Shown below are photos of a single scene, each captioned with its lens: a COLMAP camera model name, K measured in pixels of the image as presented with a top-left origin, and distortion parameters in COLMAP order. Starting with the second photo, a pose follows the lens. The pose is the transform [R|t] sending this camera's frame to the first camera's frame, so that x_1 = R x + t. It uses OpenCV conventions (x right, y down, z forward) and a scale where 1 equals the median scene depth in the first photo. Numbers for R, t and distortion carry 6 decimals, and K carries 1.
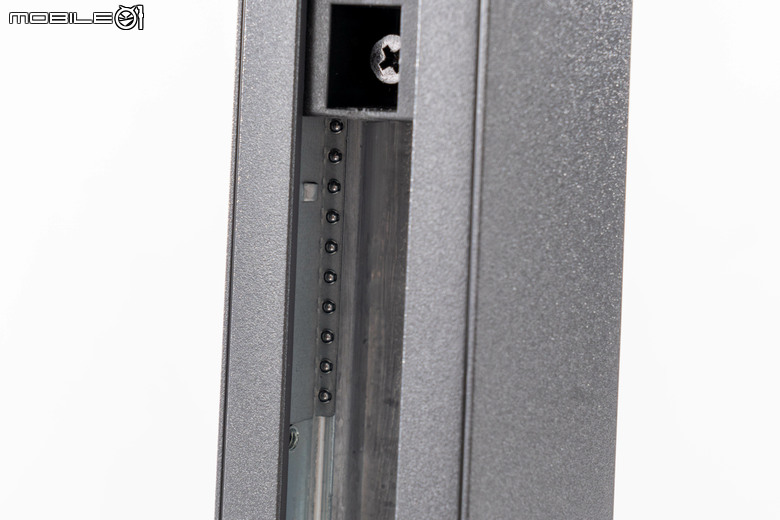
lens RADIAL K [[1846.6, 0, 390.0], [0, 1846.6, 260.0], [0, 0, 1]] dist [0.002766, 0.133952]
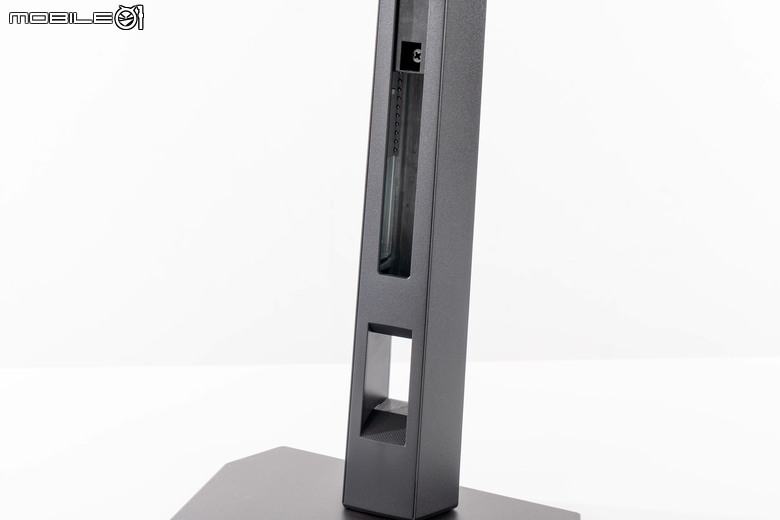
lens RADIAL K [[1846.6, 0, 390.0], [0, 1846.6, 260.0], [0, 0, 1]] dist [0.002766, 0.133952]
pose [[0.999307, 0.016158, 0.033541, -0.168251], [-0.019592, 0.994307, 0.104741, -0.089186], [-0.031658, -0.105325, 0.993934, -2.629898]]
